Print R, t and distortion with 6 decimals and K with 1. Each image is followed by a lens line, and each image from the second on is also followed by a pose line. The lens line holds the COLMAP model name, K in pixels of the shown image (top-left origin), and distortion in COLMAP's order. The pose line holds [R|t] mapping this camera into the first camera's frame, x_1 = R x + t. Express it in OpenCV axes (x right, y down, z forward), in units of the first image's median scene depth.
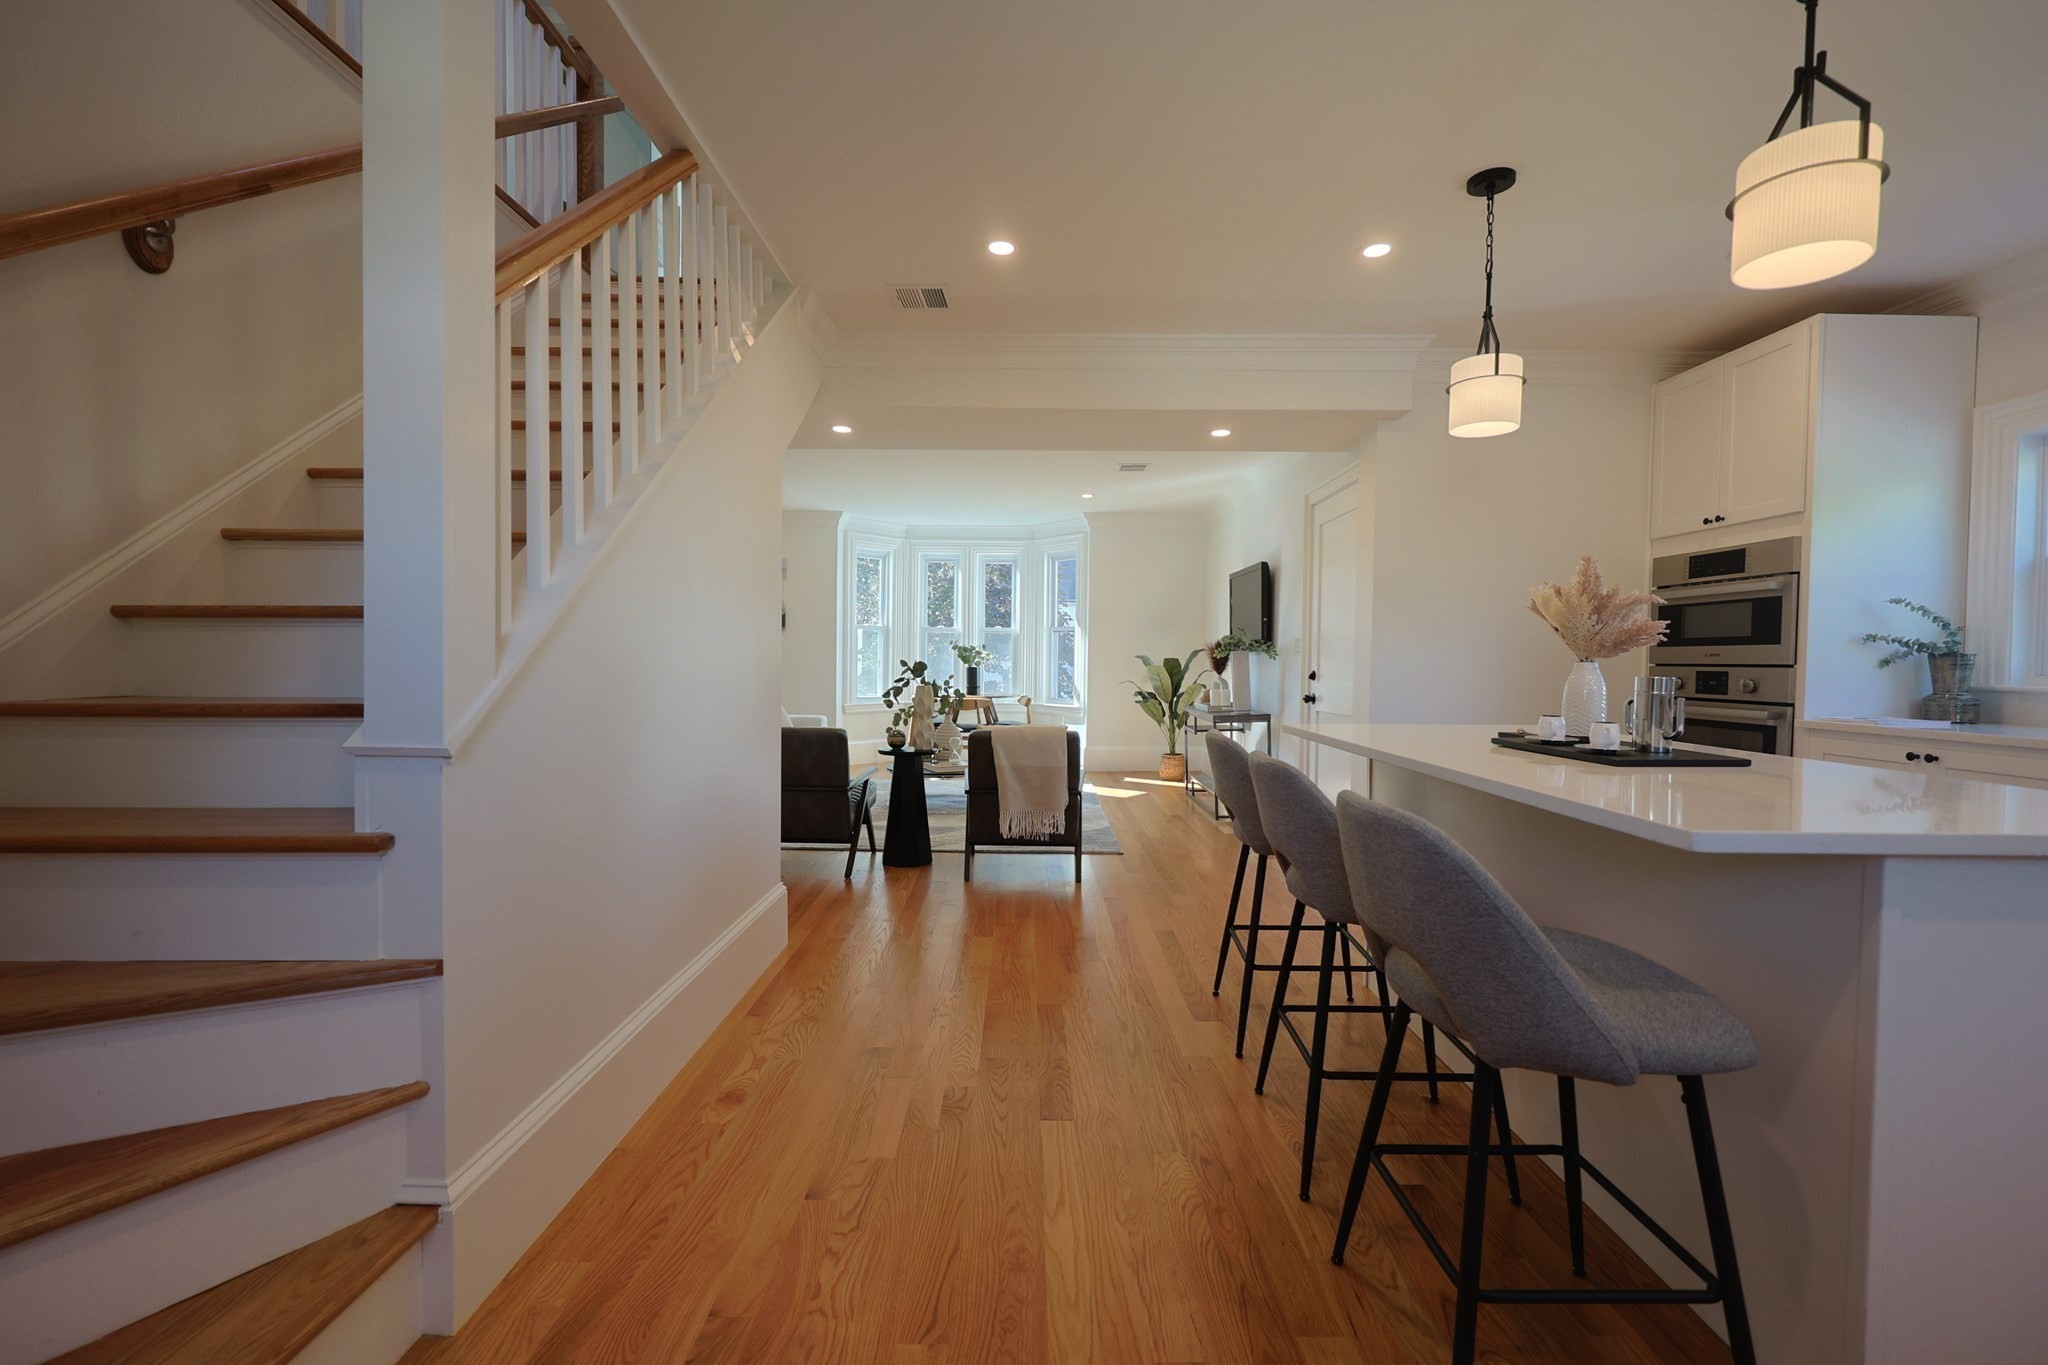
lens RADIAL K [[829.6, 0, 1024.0], [0, 829.6, 682.5], [0, 0, 1]] dist [0.000153, 0.000000]
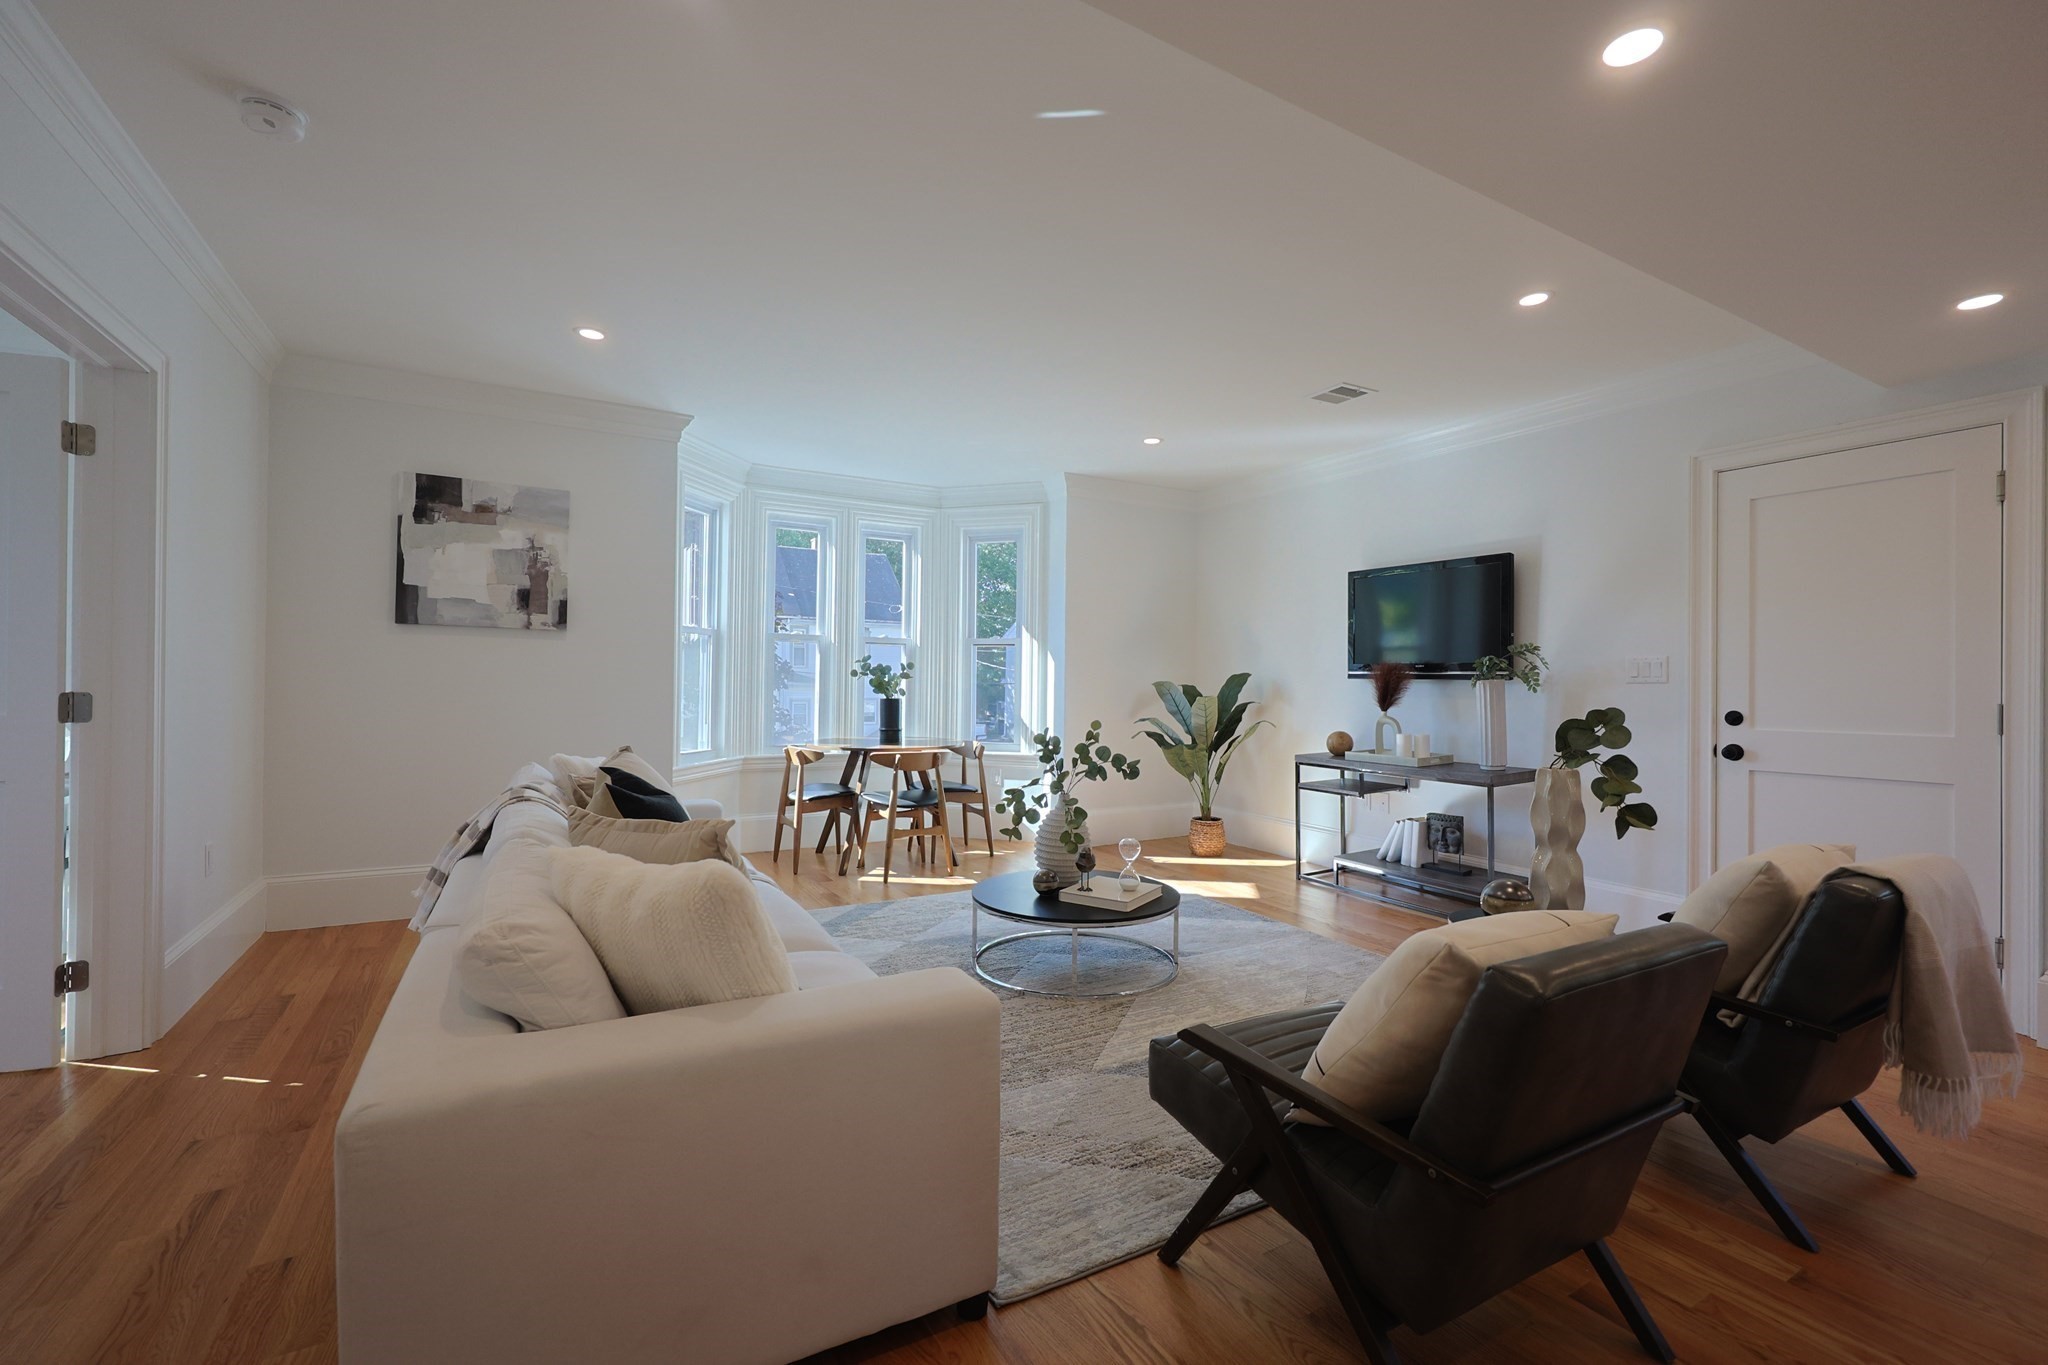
lens RADIAL K [[853.1, 0, 1024.0], [0, 853.1, 682.5], [0, 0, 1]] dist [0.000798, 0.000101]
pose [[0.864116, -0.002218, 0.503288, -0.309857], [0.011932, 0.999800, -0.016080, -0.020026], [-0.503152, 0.019901, 0.863969, 0.407845]]
